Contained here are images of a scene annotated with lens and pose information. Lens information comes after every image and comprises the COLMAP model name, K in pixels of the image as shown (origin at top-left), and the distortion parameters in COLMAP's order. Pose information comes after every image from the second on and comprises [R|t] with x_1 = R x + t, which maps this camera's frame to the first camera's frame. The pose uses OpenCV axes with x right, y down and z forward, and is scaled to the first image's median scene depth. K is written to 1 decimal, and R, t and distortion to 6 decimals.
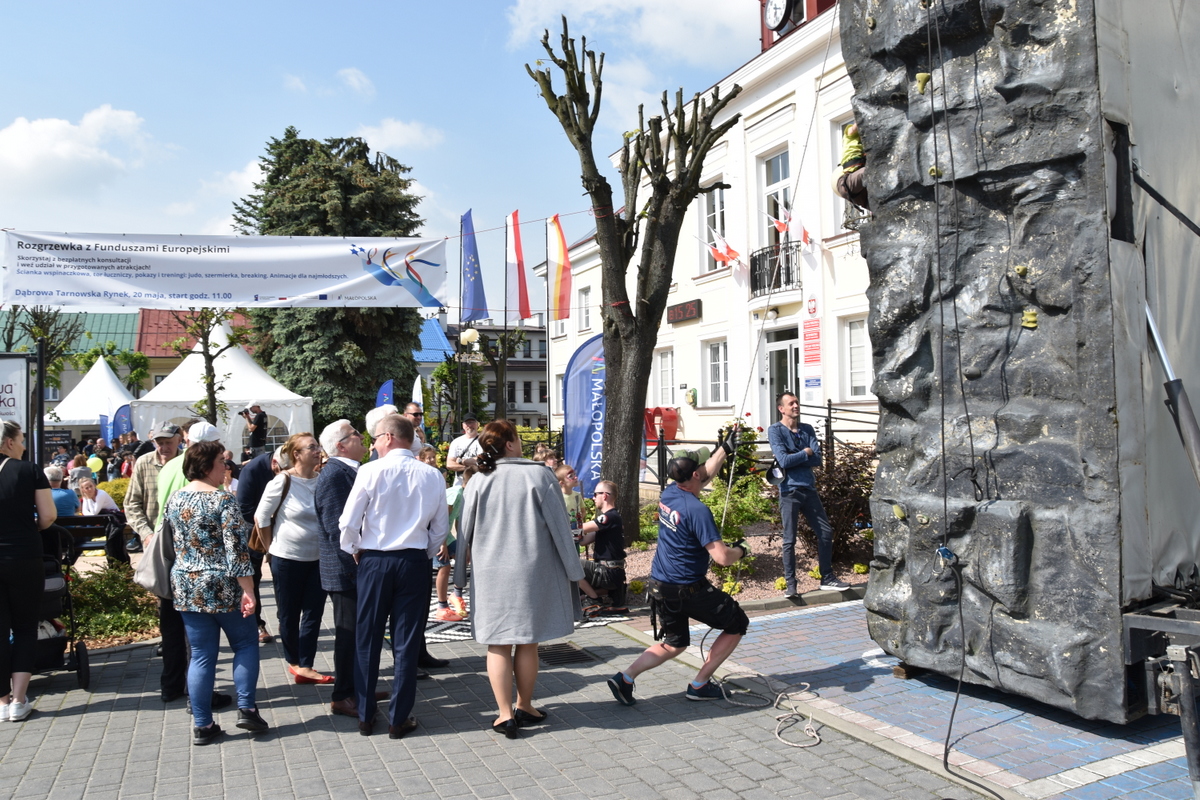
lens RADIAL K [[927.0, 0, 592.8], [0, 927.0, 404.2], [0, 0, 1]] dist [-0.122872, 0.037255]
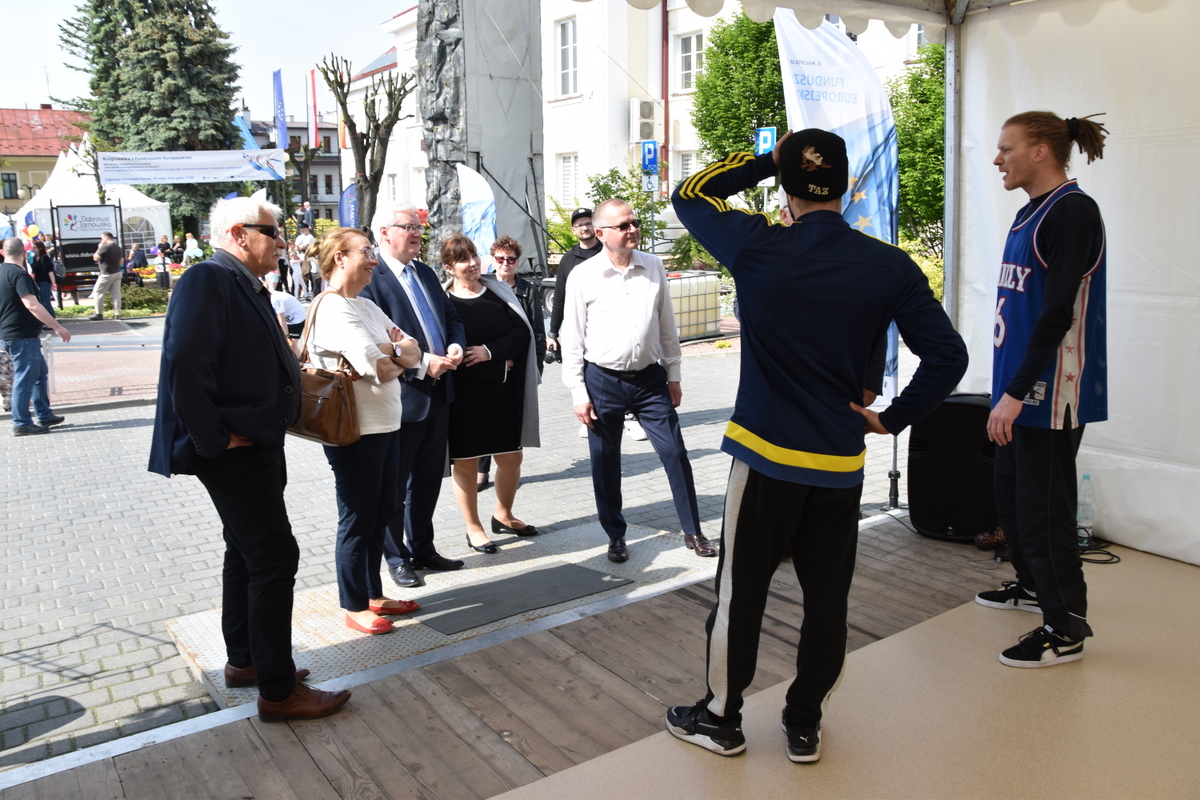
lens RADIAL K [[927.0, 0, 602.7], [0, 927.0, 410.4], [0, 0, 1]] dist [-0.122872, 0.037255]
pose [[0.977625, -0.036847, 0.207104, 0.041976], [-0.012559, 0.972559, 0.232319, -0.024796], [-0.209981, -0.229722, 0.950335, -0.484488]]
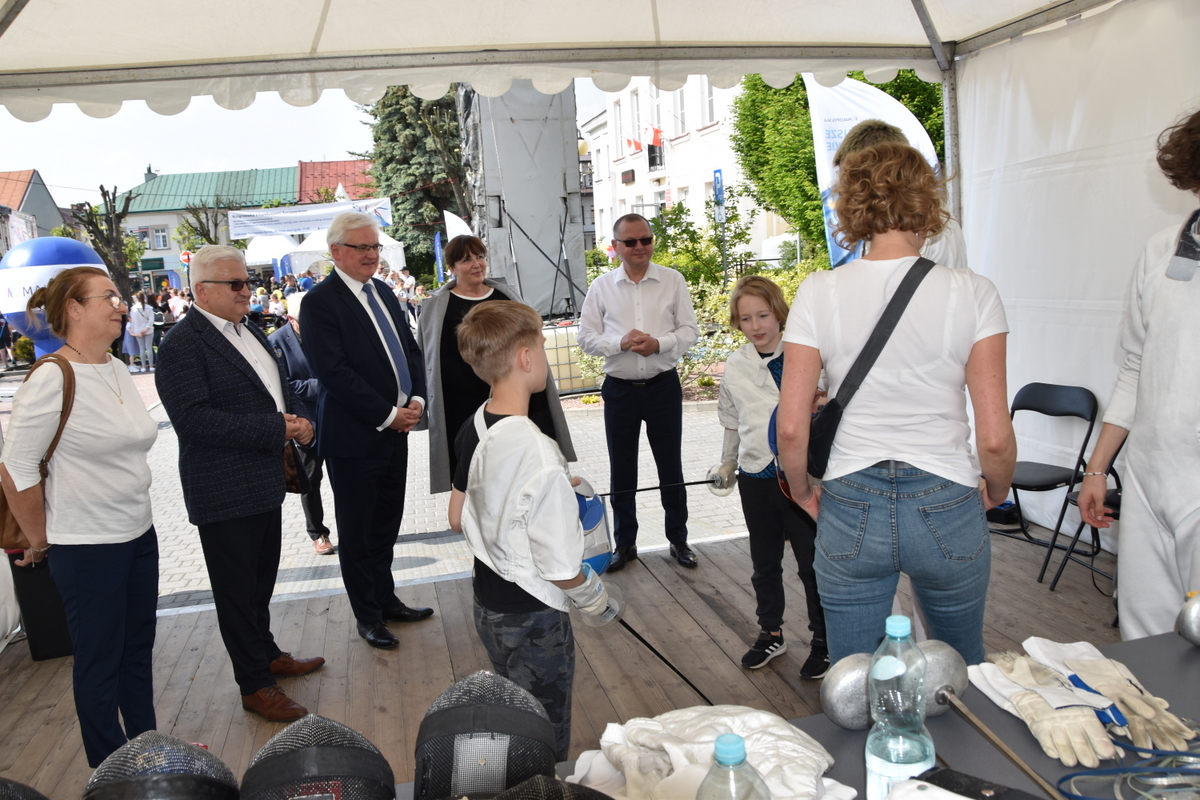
lens RADIAL K [[927.0, 0, 595.2], [0, 927.0, 388.0], [0, 0, 1]] dist [-0.122872, 0.037255]
pose [[0.984525, -0.012616, -0.174790, 0.265425], [0.044945, 0.982222, 0.182264, -0.032425], [0.169383, -0.187300, 0.967589, -0.460174]]
